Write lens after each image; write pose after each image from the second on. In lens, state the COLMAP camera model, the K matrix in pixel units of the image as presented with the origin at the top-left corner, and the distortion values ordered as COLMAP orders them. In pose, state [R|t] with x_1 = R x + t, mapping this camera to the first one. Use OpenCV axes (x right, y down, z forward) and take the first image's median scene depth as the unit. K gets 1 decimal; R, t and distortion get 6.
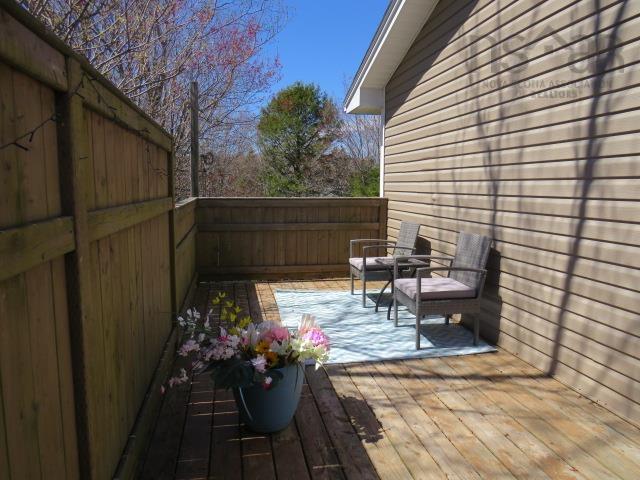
lens RADIAL K [[452.3, 0, 317.1], [0, 452.3, 241.8], [0, 0, 1]] dist [-0.039506, 0.013013]
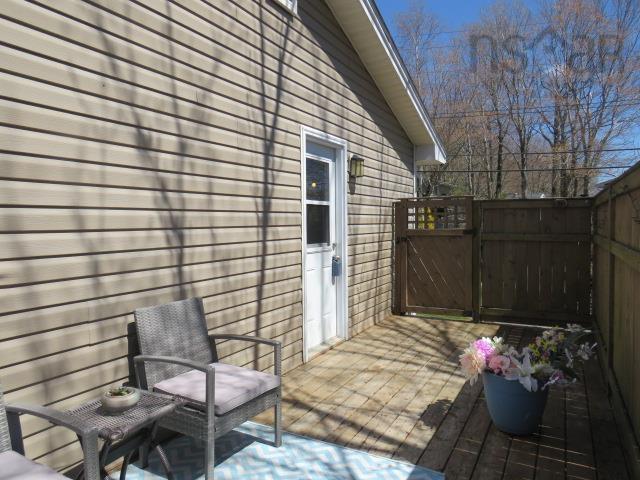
lens RADIAL K [[452.3, 0, 317.4], [0, 452.3, 242.3], [0, 0, 1]] dist [-0.039506, 0.013013]
pose [[-0.771714, -0.024226, 0.635509, -0.313339], [0.085164, 0.986337, 0.141017, -0.211039], [-0.630242, 0.162947, -0.759107, 1.501482]]
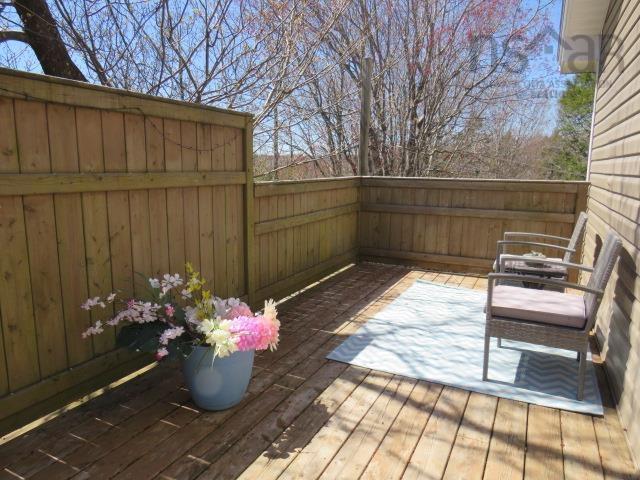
lens RADIAL K [[452.3, 0, 318.2], [0, 452.3, 239.2], [0, 0, 1]] dist [-0.039506, 0.013013]
pose [[0.797857, 0.099411, -0.594594, 0.425492], [-0.080911, 0.995044, 0.057792, -0.016230], [0.597393, 0.002000, 0.801946, 0.236303]]
